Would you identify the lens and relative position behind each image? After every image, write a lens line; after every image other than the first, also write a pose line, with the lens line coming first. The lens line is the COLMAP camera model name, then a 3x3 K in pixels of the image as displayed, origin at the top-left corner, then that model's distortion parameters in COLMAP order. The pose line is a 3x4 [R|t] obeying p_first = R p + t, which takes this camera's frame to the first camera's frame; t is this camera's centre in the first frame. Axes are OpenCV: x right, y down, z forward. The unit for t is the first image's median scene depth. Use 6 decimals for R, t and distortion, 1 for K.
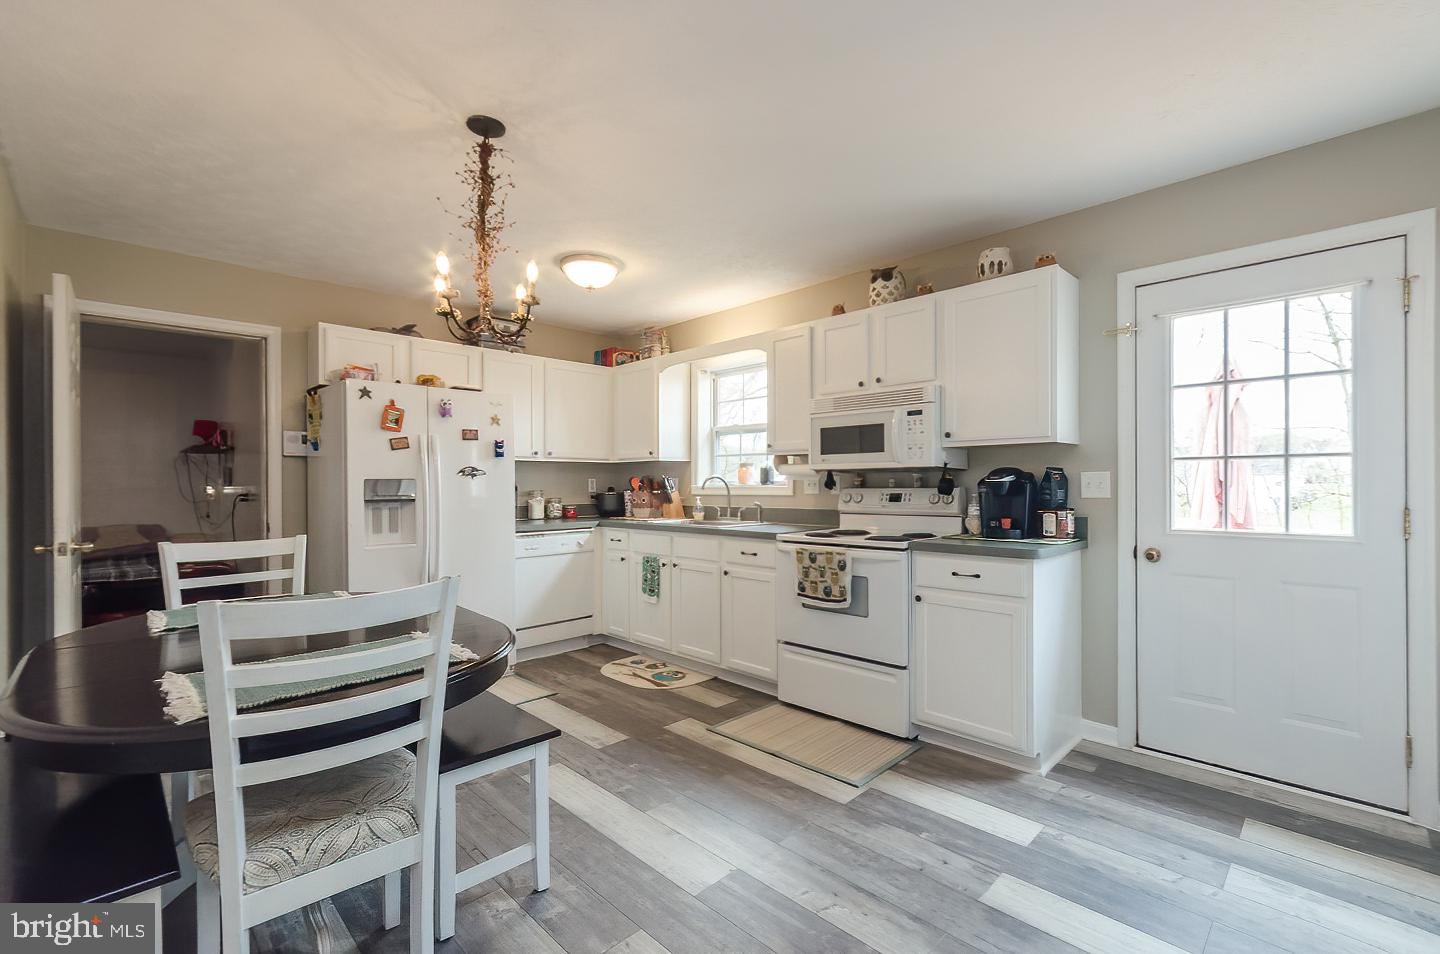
lens RADIAL K [[631.6, 0, 732.7], [0, 631.6, 481.5], [0, 0, 1]] dist [0.000560, 0.000259]
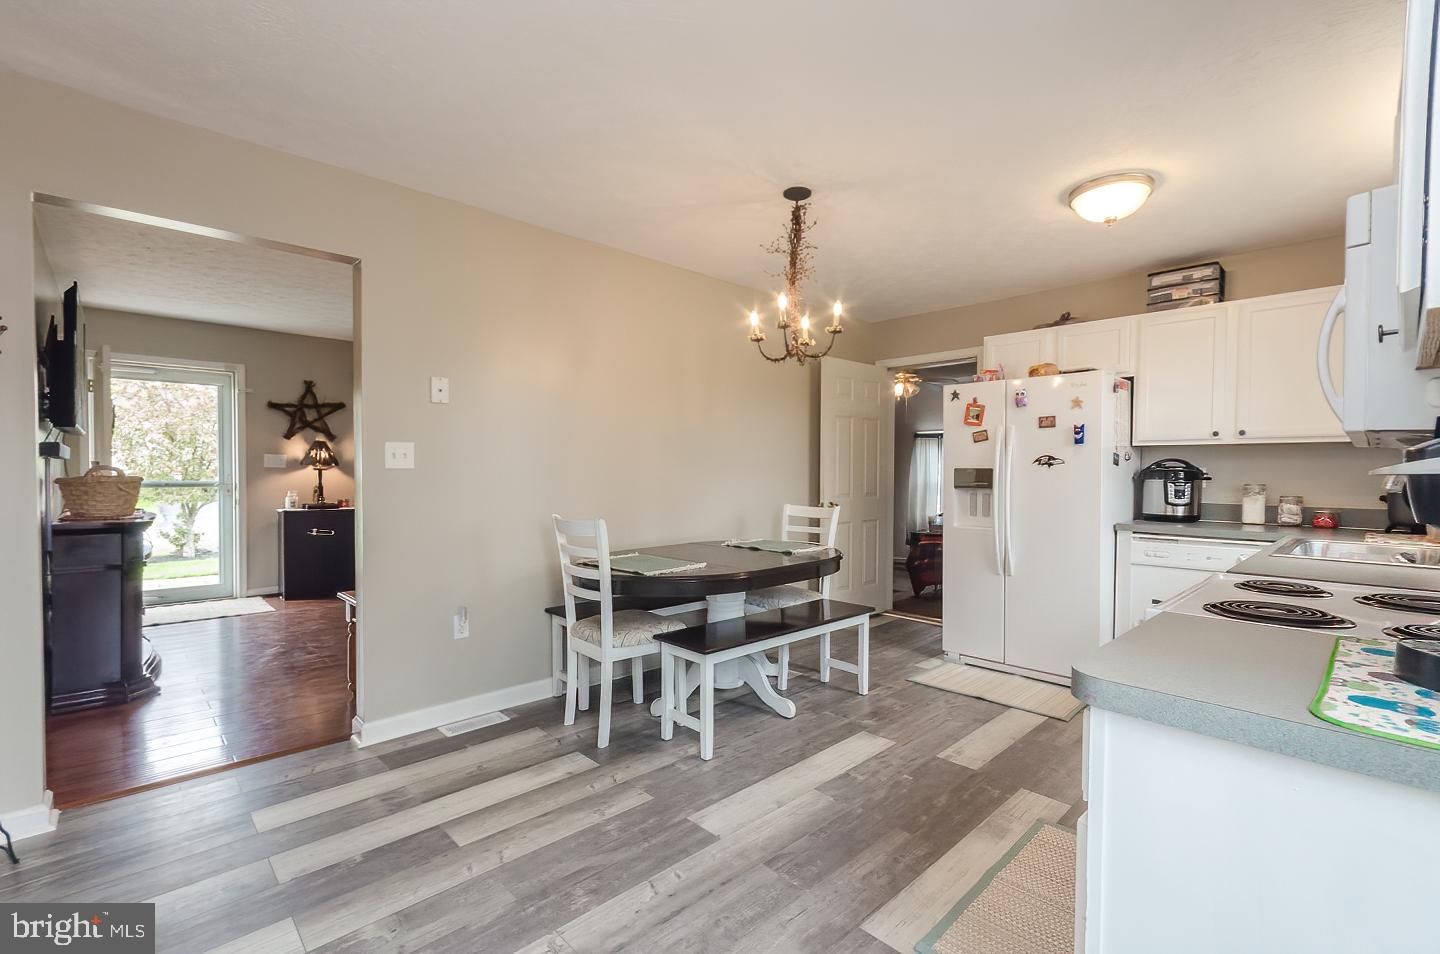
lens RADIAL K [[631.6, 0, 732.7], [0, 631.6, 481.5], [0, 0, 1]] dist [0.000560, 0.000259]
pose [[-0.018419, 0.022196, -0.999584, 0.613494], [-0.003054, 0.999748, 0.022256, -0.004286], [0.999826, 0.003462, -0.018347, 0.606226]]
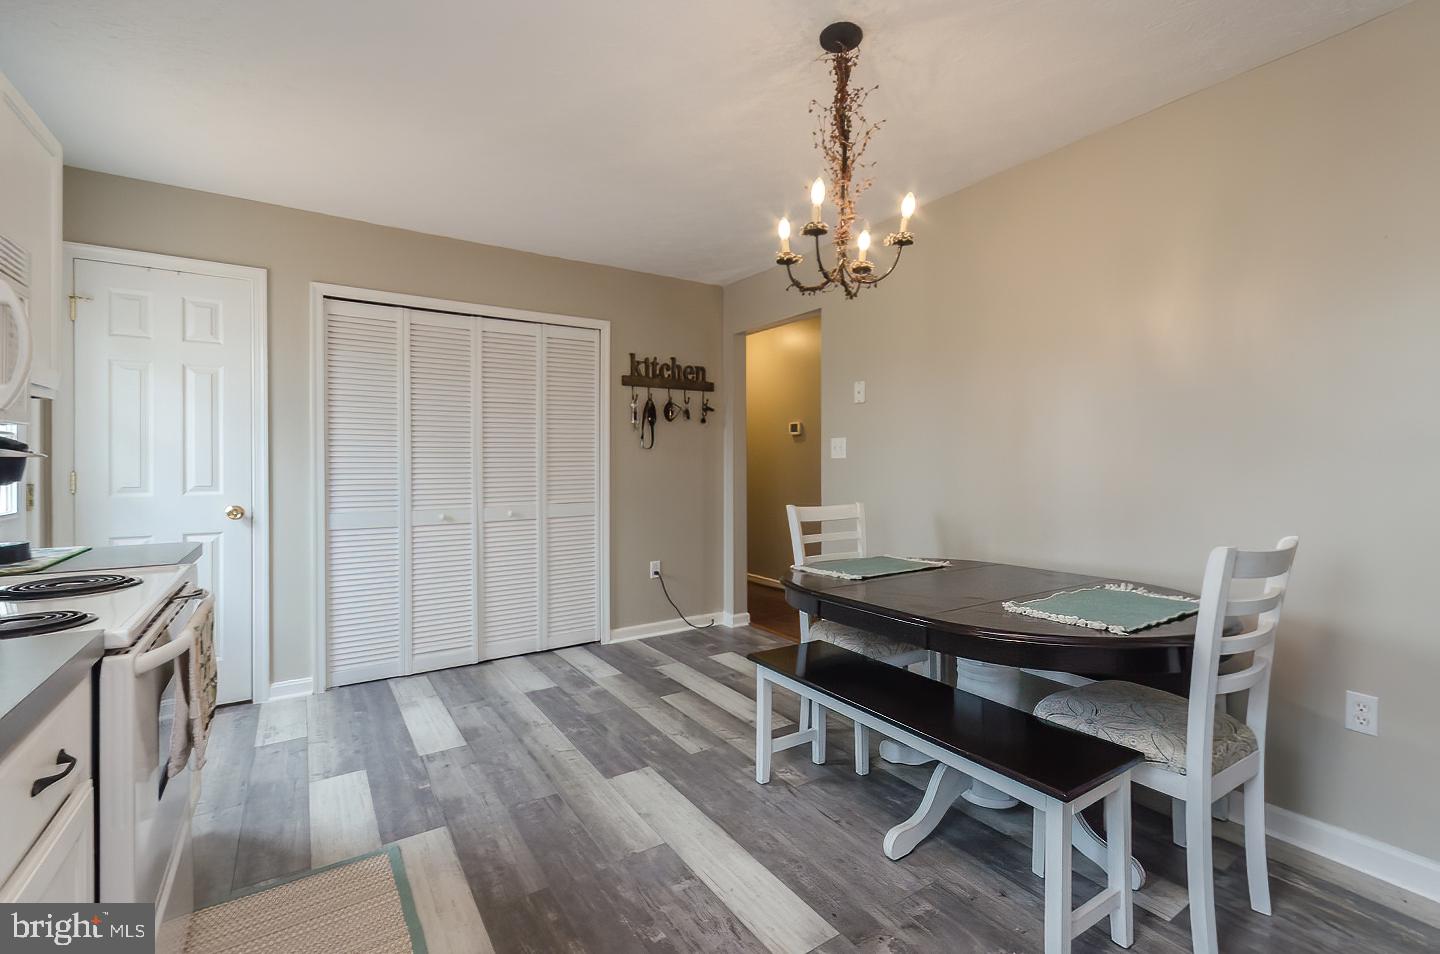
lens RADIAL K [[633.2, 0, 753.3], [0, 633.2, 467.5], [0, 0, 1]] dist [0.000101, 0.000080]
pose [[-0.985755, 0.004554, 0.168126, -0.277153], [0.005868, 0.999956, 0.007321, 0.005813], [-0.168085, 0.008203, -0.985738, 1.251545]]
